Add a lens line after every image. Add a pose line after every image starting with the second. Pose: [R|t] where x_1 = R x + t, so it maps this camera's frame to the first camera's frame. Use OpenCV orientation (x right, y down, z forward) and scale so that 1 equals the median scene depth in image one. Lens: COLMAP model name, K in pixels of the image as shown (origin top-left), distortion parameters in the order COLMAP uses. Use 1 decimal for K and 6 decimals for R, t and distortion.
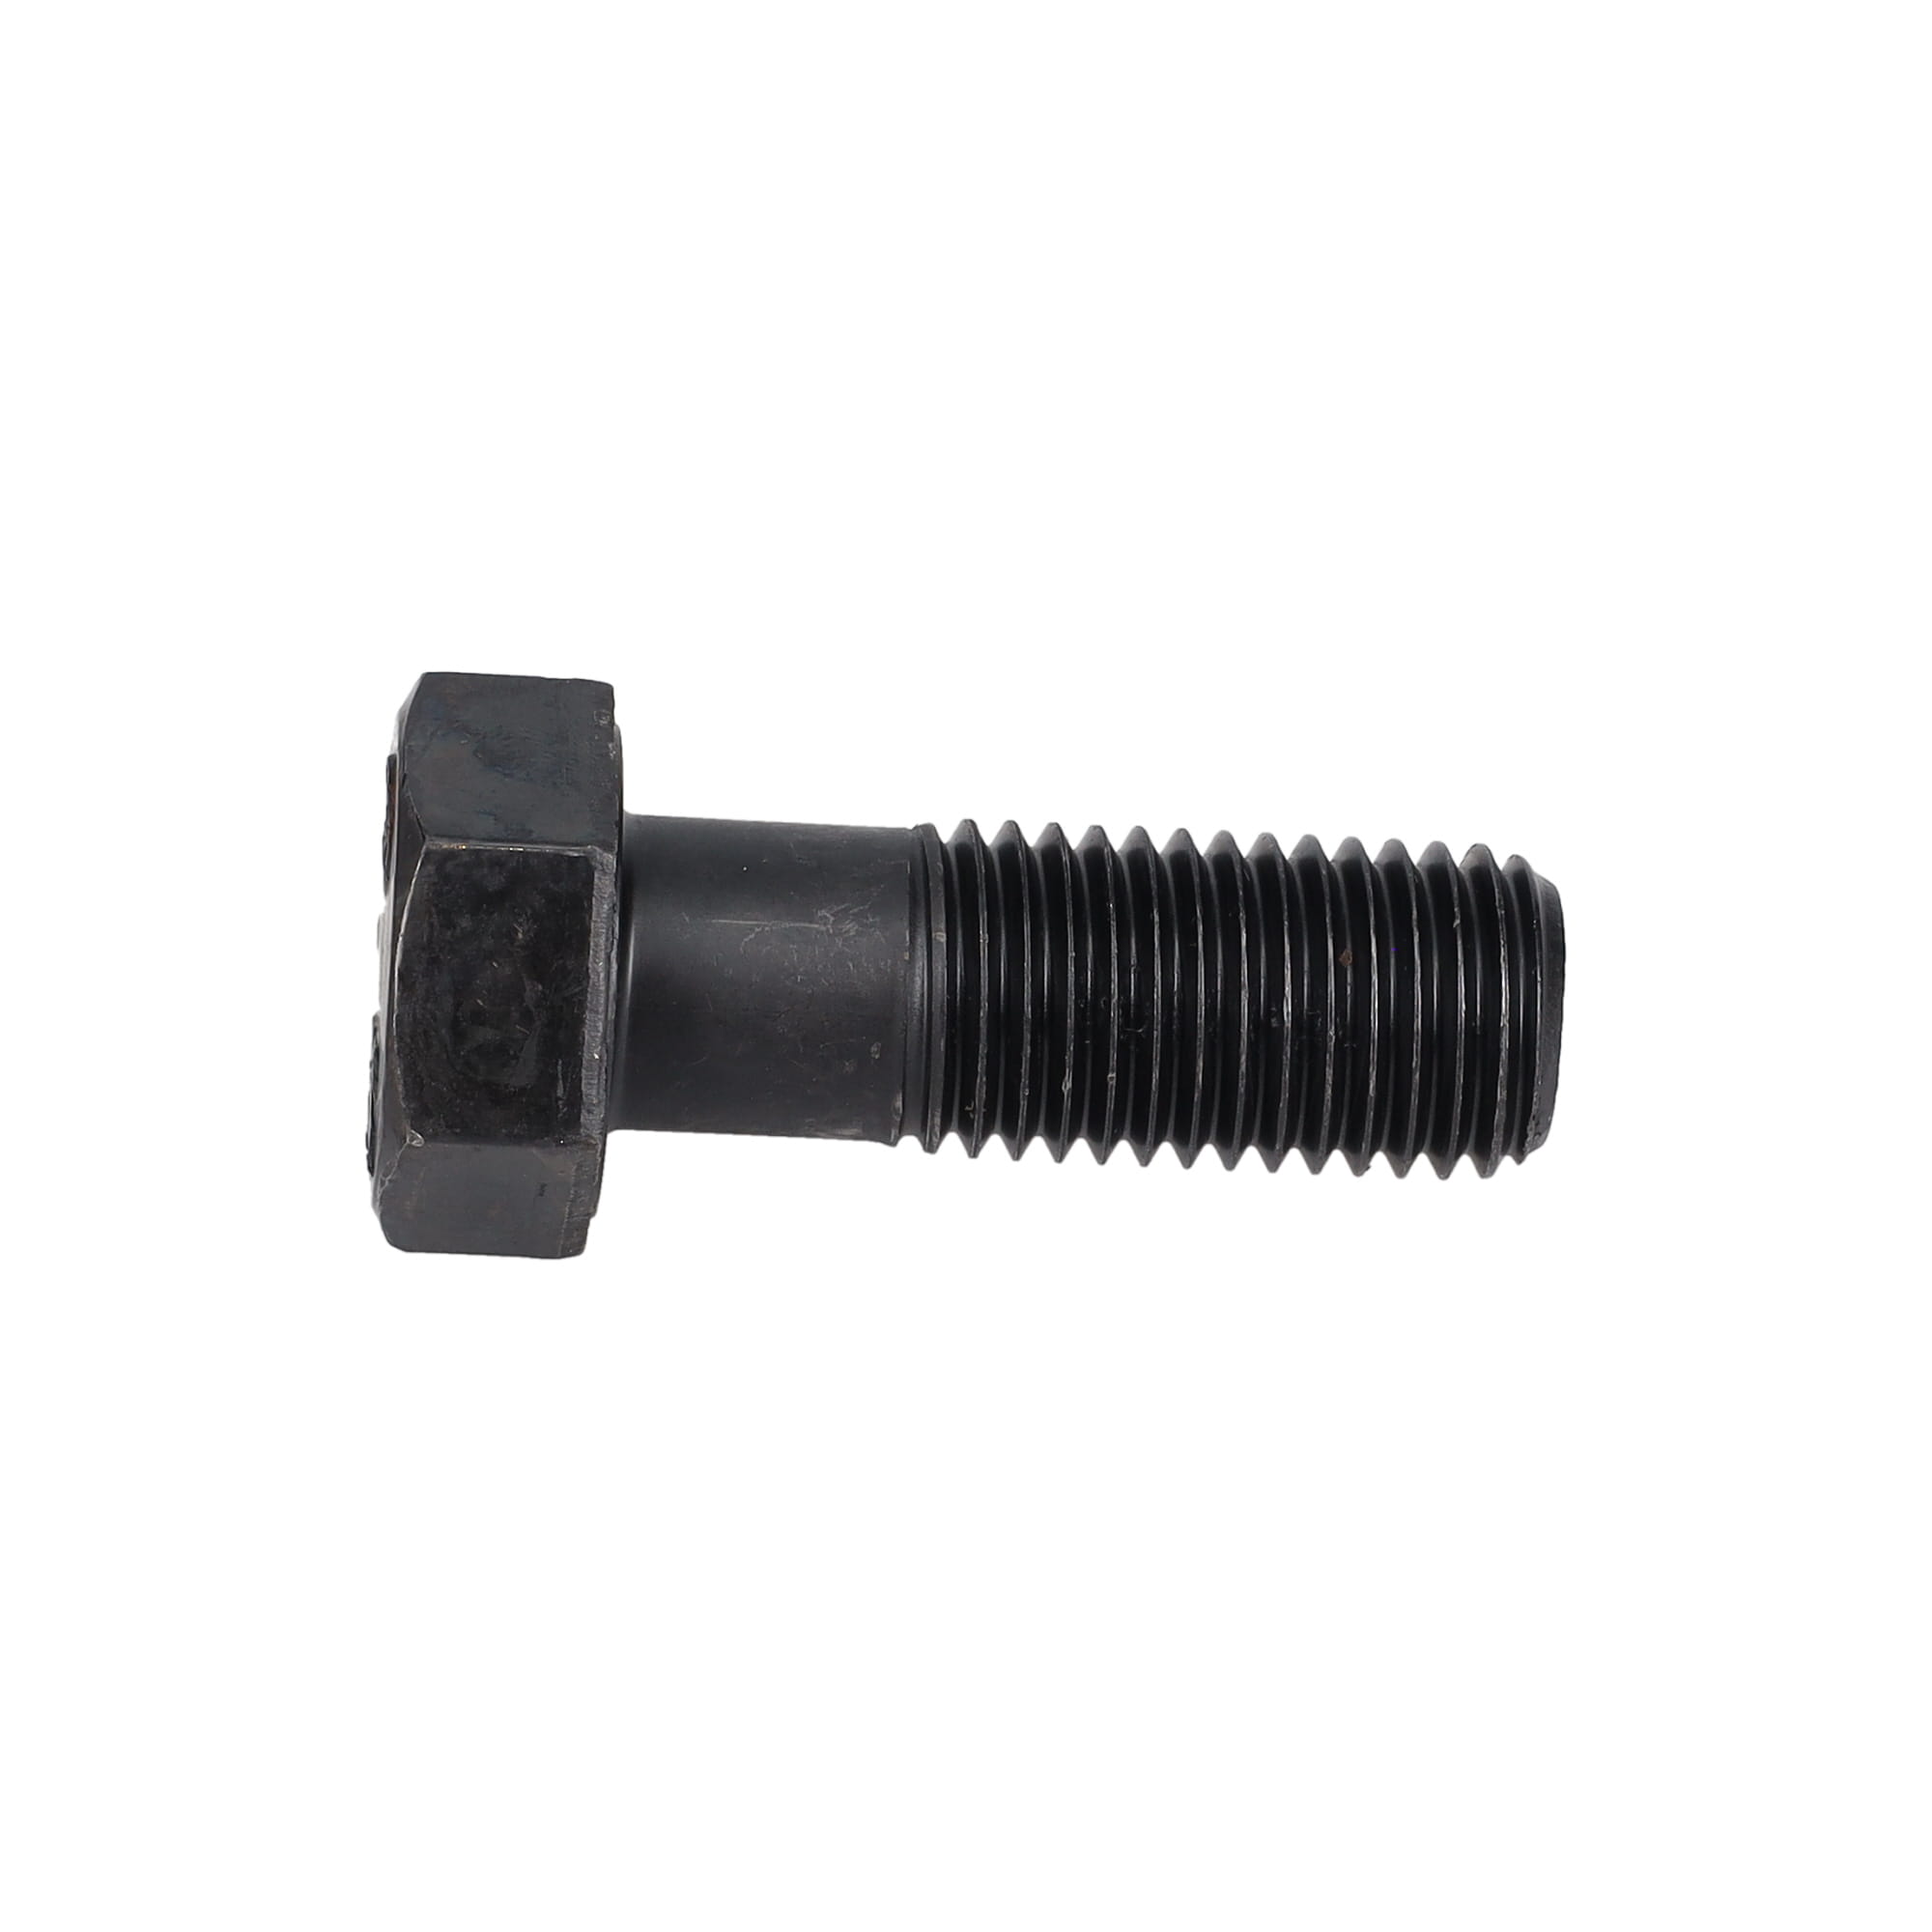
lens RADIAL K [[10405.2, 0, 966.7], [0, 10405.2, 965.9], [0, 0, 1]] dist [0.657401, 0.000000]
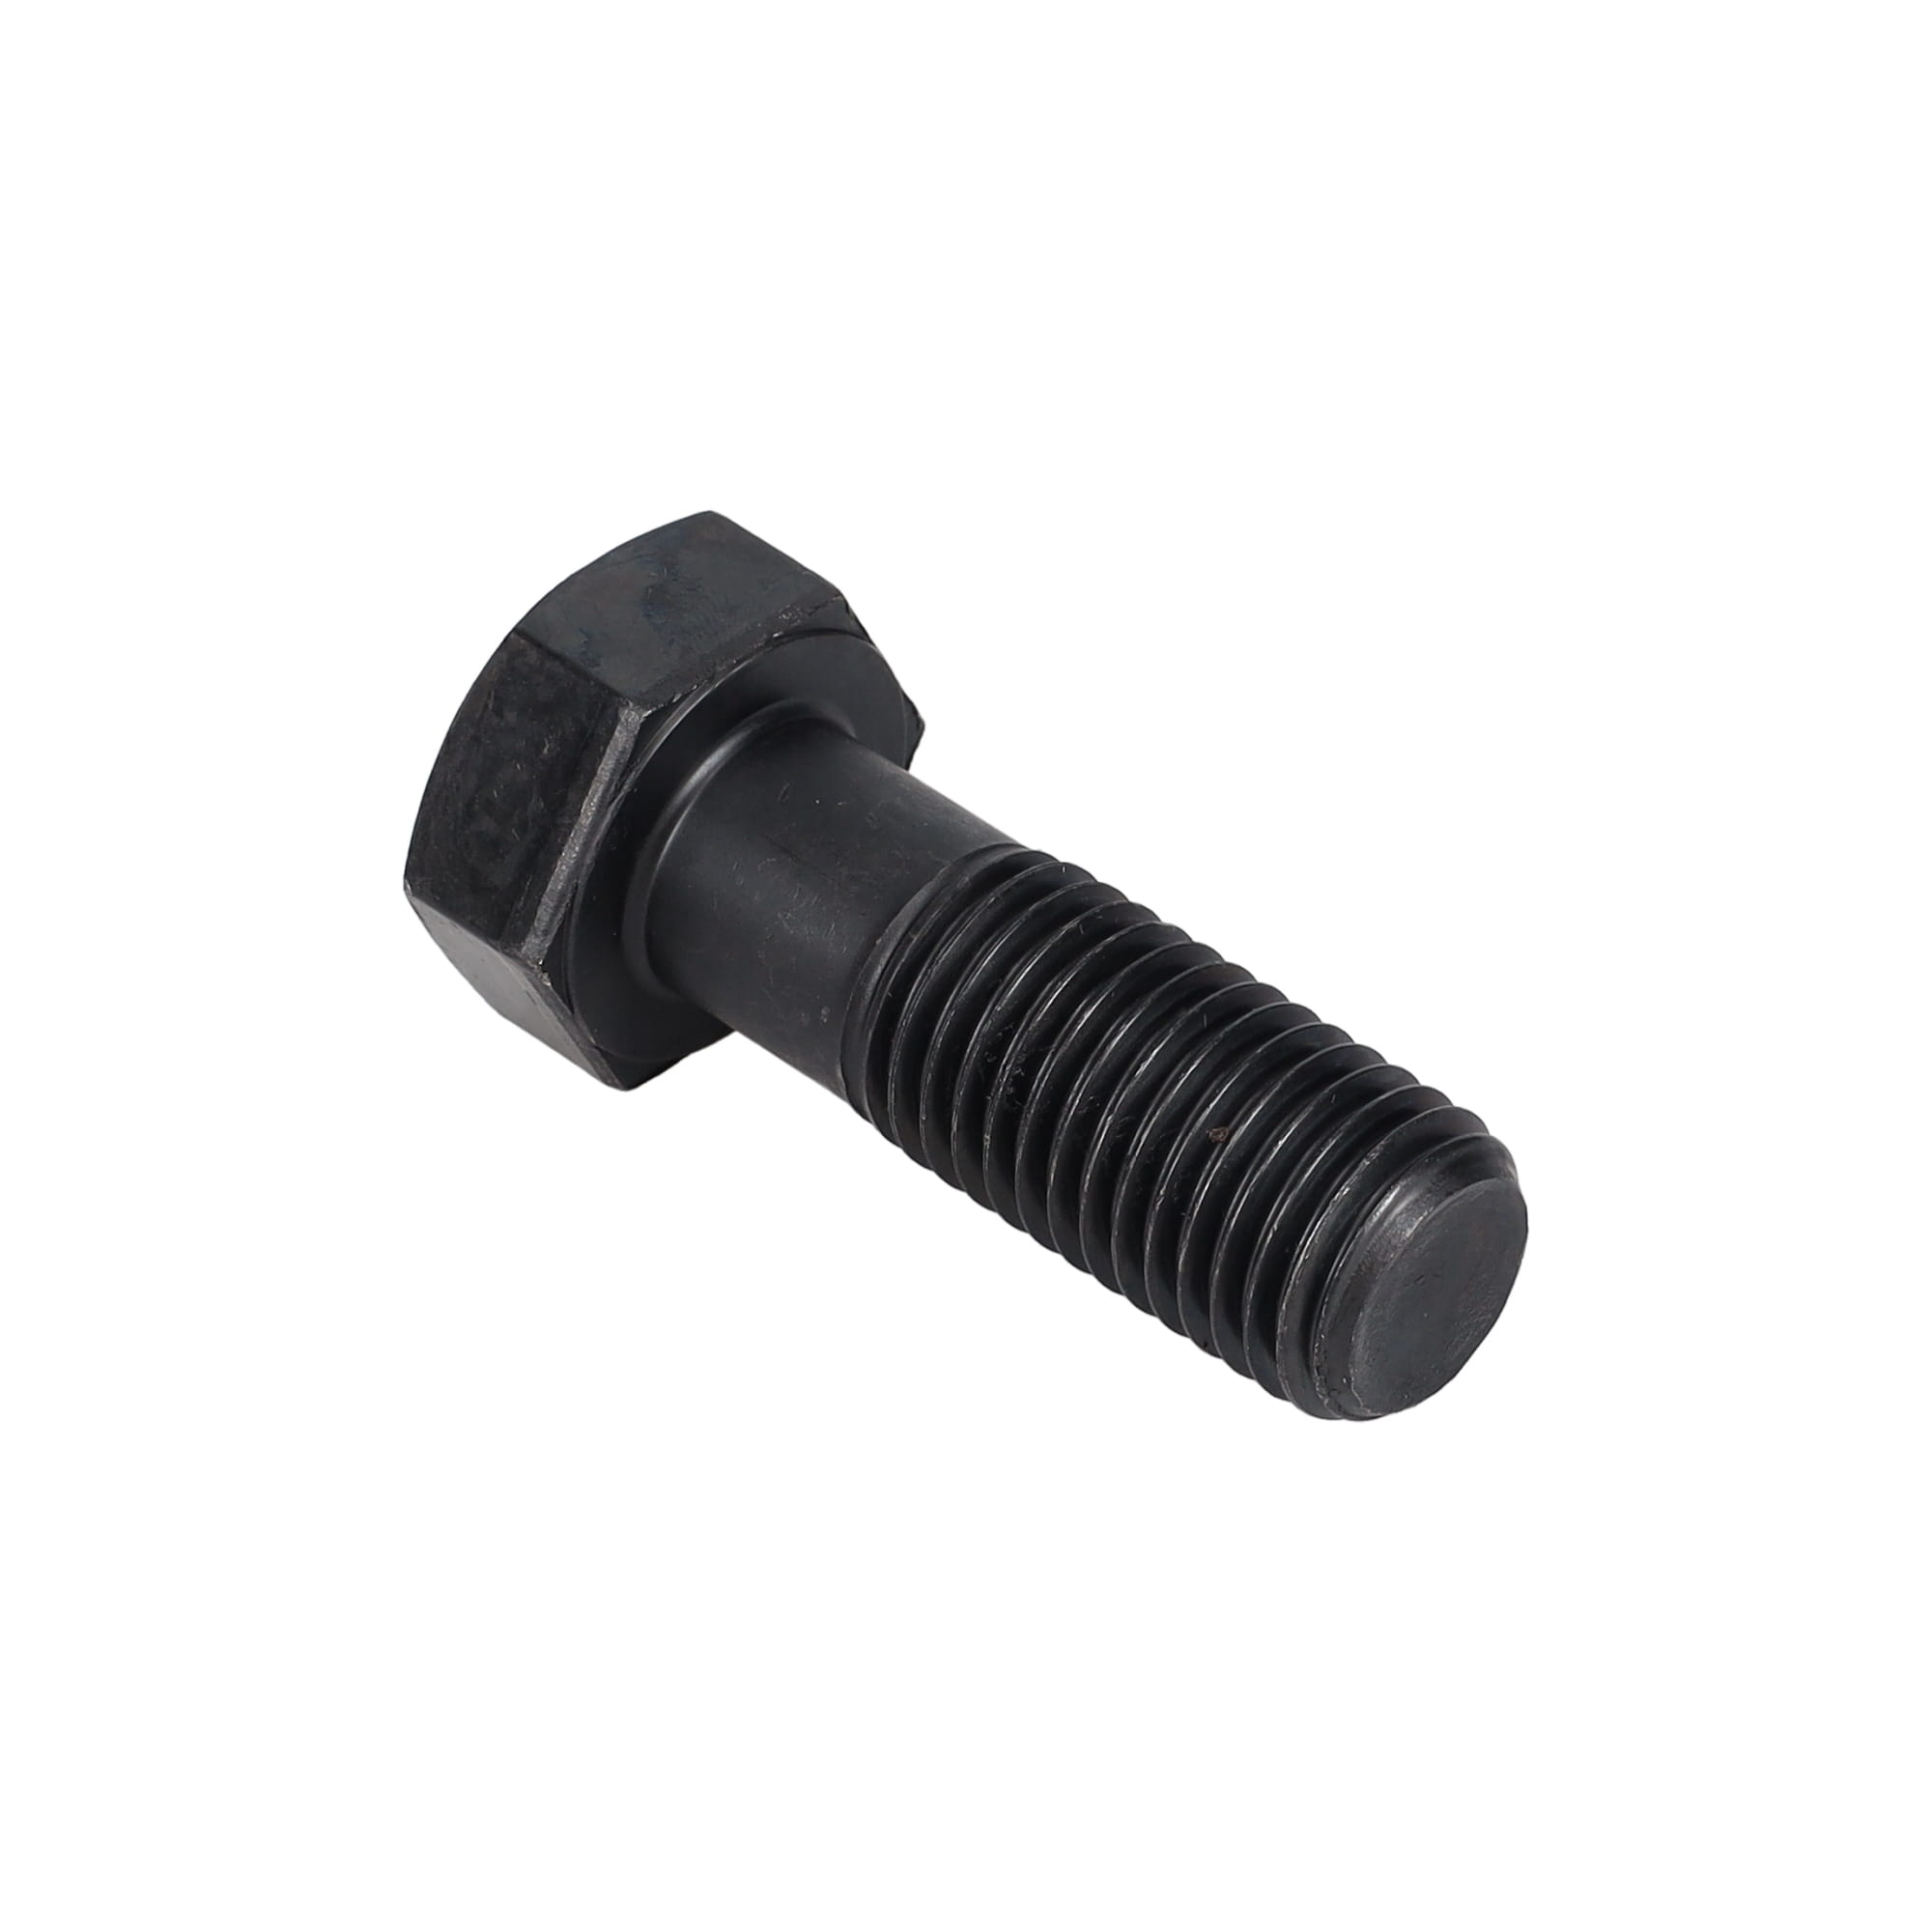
lens RADIAL K [[10405.2, 0, 965.9], [0, 10405.2, 966.1], [0, 0, 1]] dist [0.657401, 0.000000]
pose [[0.710880, 0.415391, -0.567539, 0.579814], [-0.411910, 0.899972, 0.142760, -0.147839], [0.570070, 0.132290, 0.810876, 0.190787]]
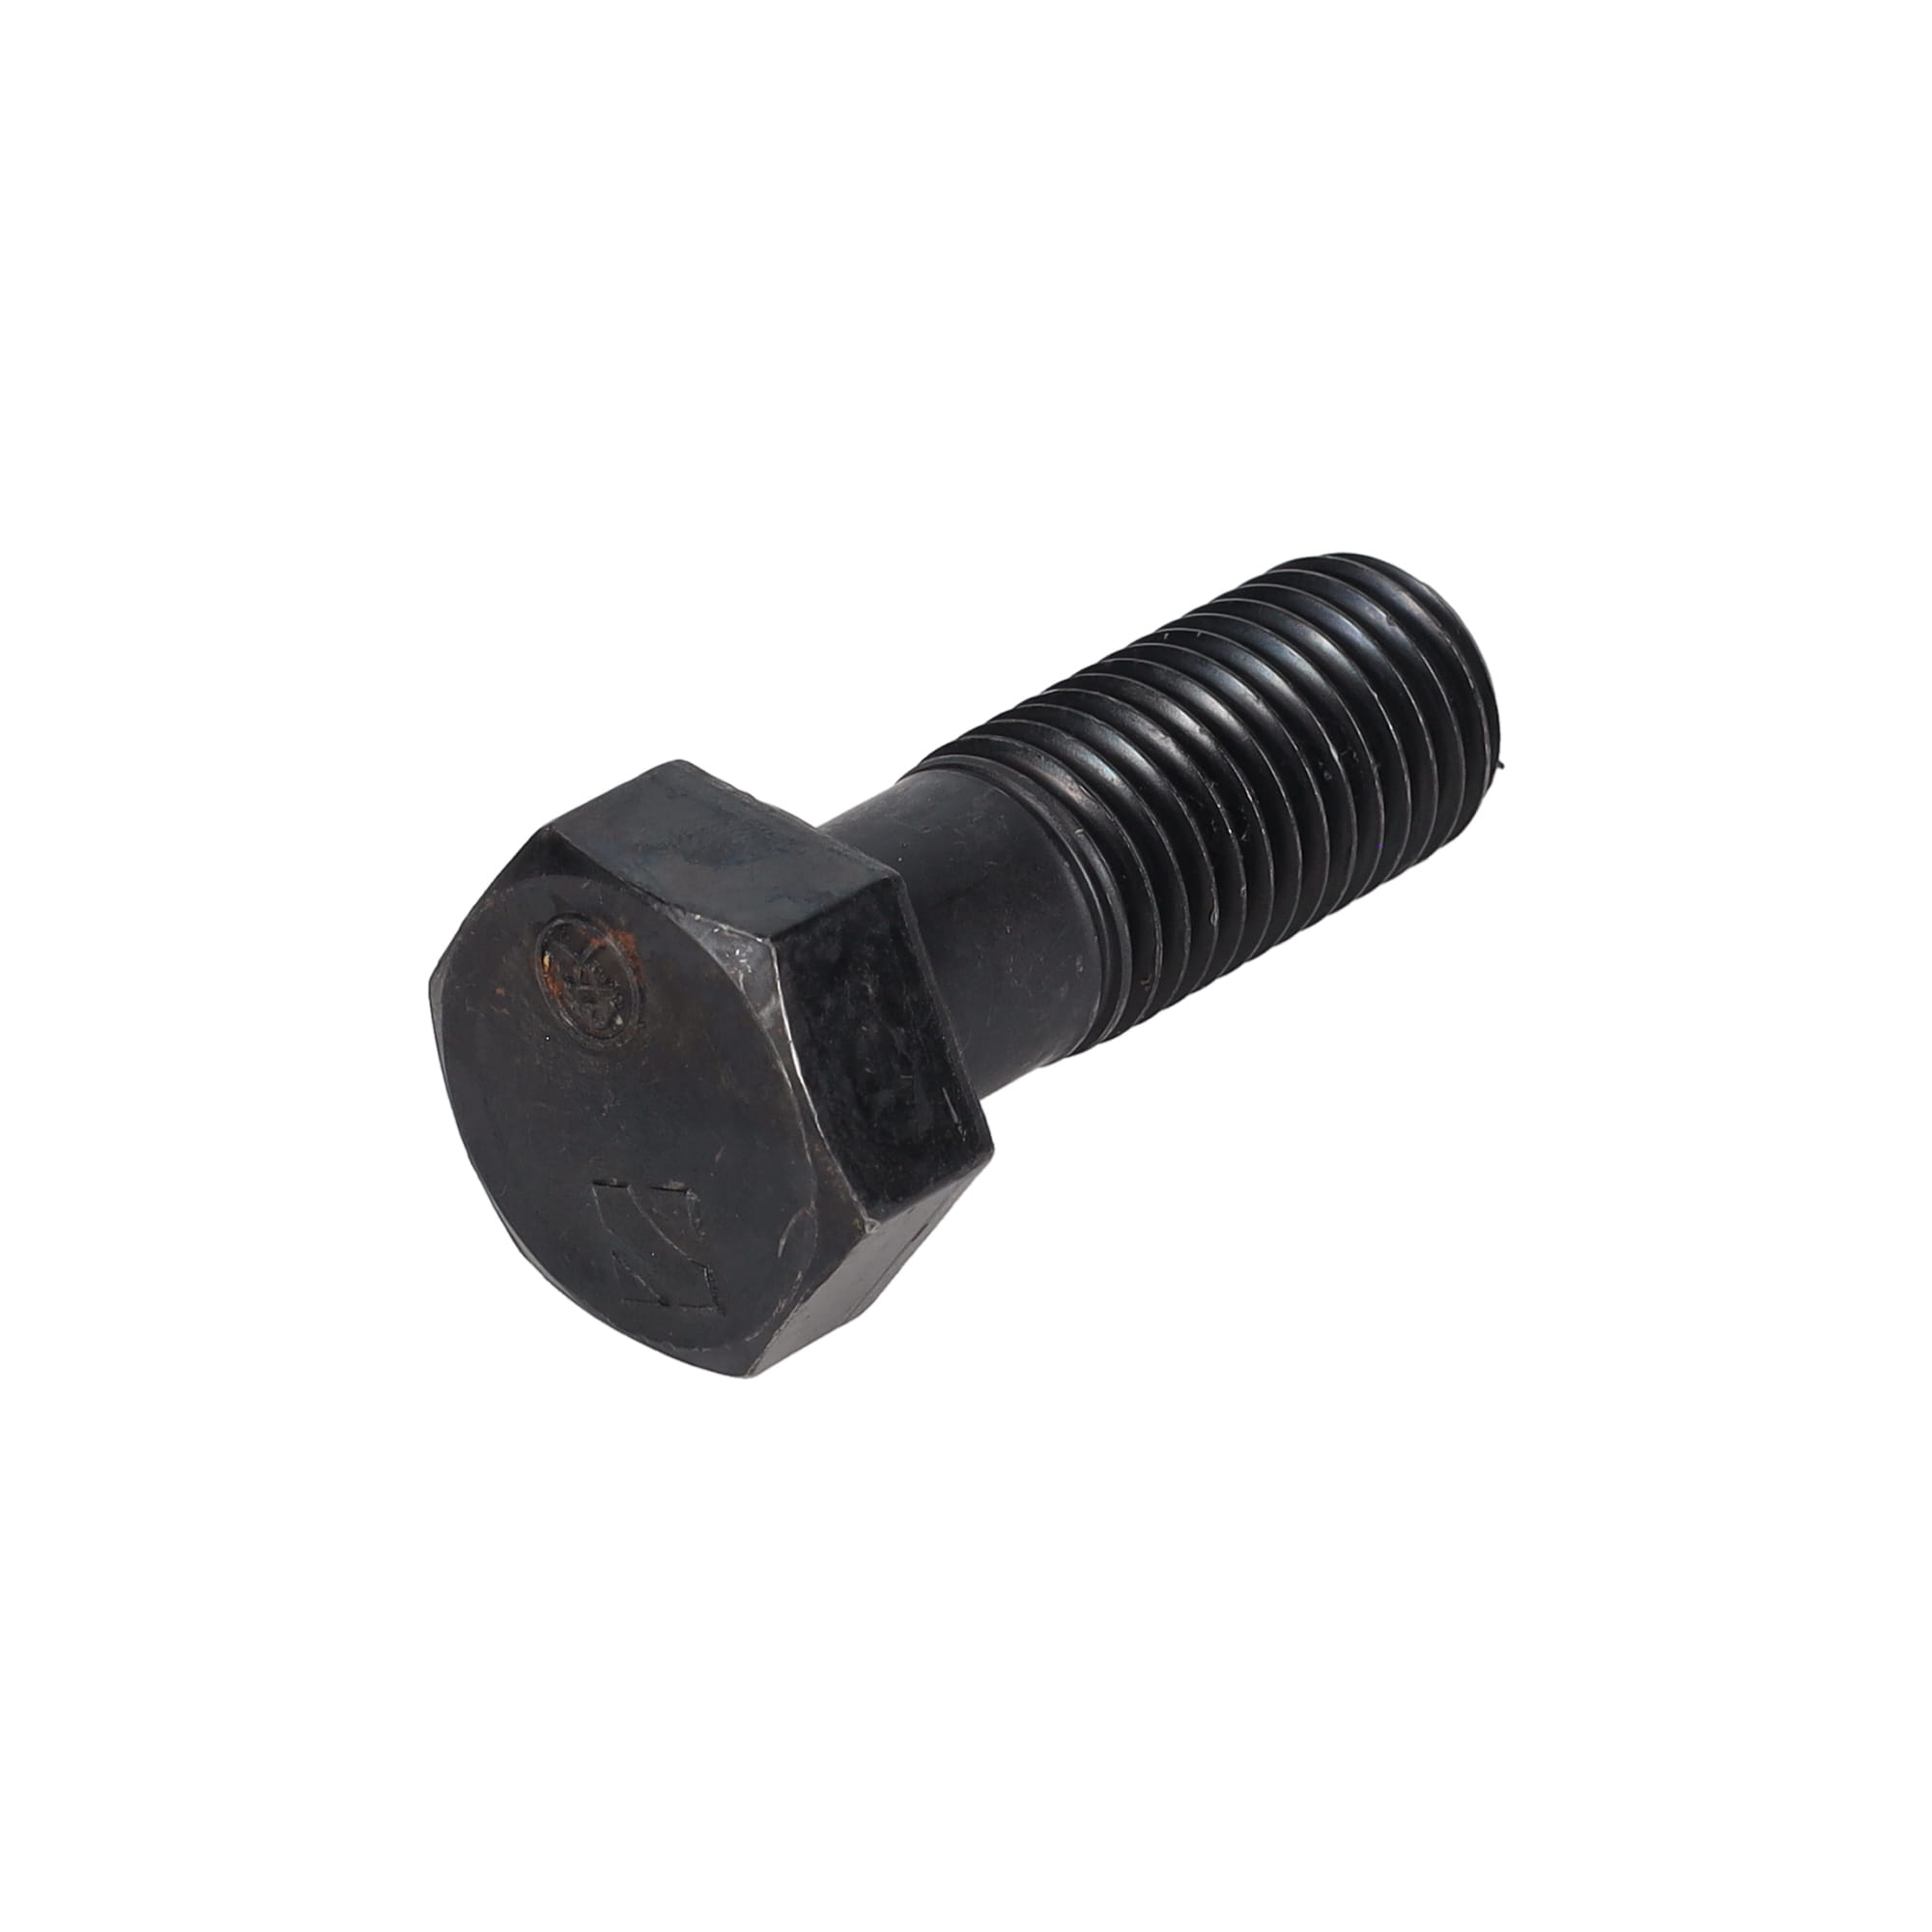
lens RADIAL K [[10405.2, 0, 965.7], [0, 10405.2, 966.5], [0, 0, 1]] dist [0.657401, 0.000000]
pose [[0.693429, -0.427222, 0.580205, -0.601984], [0.425505, 0.892648, 0.148744, -0.146343], [-0.581466, 0.143736, 0.800773, 0.211931]]
